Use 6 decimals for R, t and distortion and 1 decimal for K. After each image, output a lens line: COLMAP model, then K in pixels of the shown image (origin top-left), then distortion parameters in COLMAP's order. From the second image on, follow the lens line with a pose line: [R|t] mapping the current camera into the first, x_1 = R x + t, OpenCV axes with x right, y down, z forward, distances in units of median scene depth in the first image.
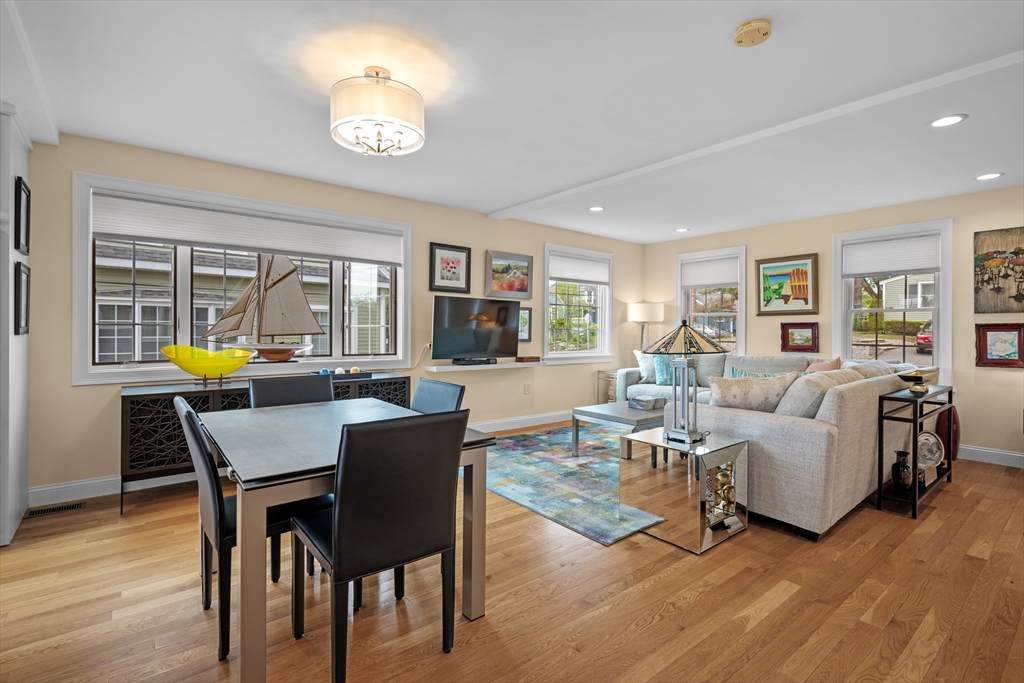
lens RADIAL K [[479.9, 0, 516.6], [0, 479.9, 331.5], [0, 0, 1]] dist [-0.000731, 0.000031]
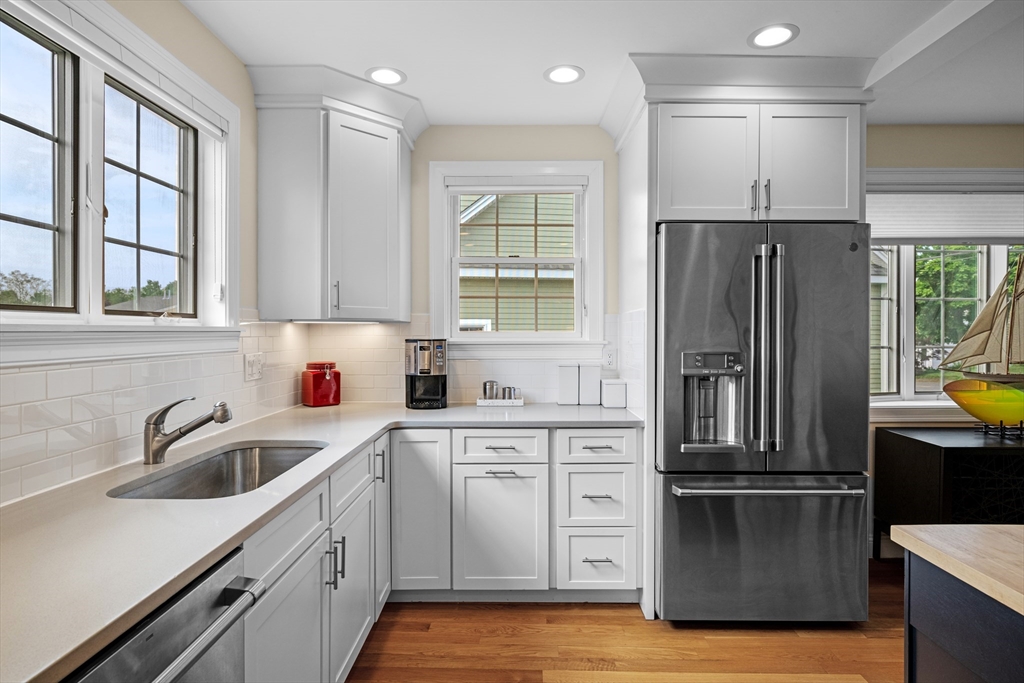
lens RADIAL K [[549.8, 0, 514.5], [0, 549.8, 335.6], [0, 0, 1]] dist [0.002120, 0.000011]
pose [[0.774177, -0.003526, -0.632959, -0.444317], [0.001374, 0.999991, -0.003890, -0.022268], [0.632968, 0.002142, 0.774175, -0.058430]]
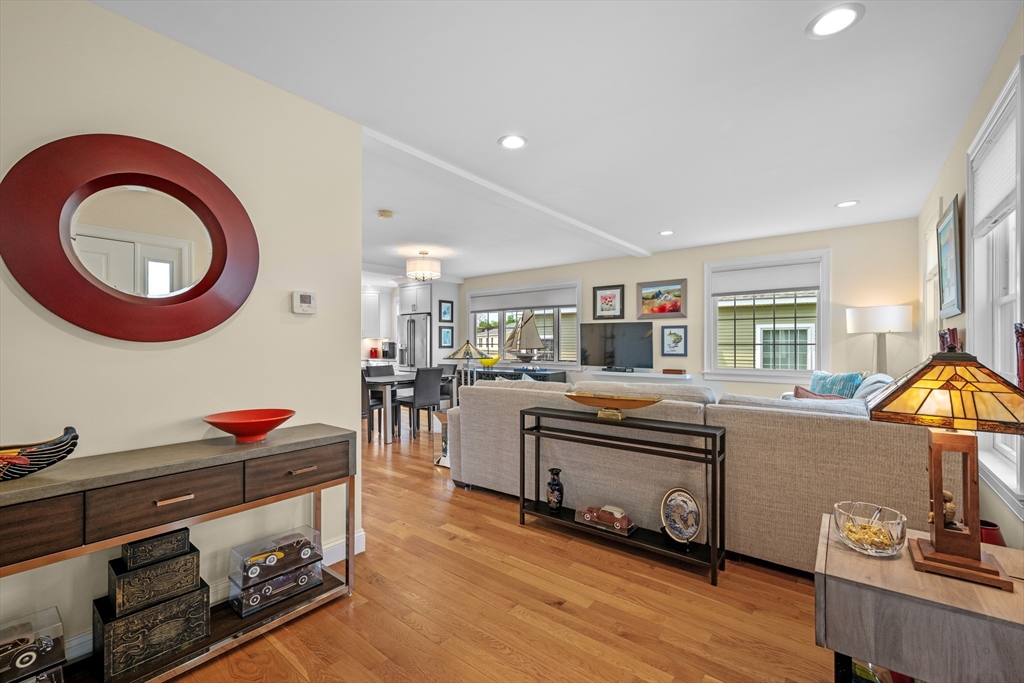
lens RADIAL K [[429.3, 0, 516.1], [0, 429.3, 343.8], [0, 0, 1]] dist [-0.000767, -0.000086]
pose [[0.221616, -0.009000, -0.975092, 0.973782], [-0.000996, 0.999955, -0.009456, 0.002199], [0.975133, 0.003067, 0.221597, 0.433462]]
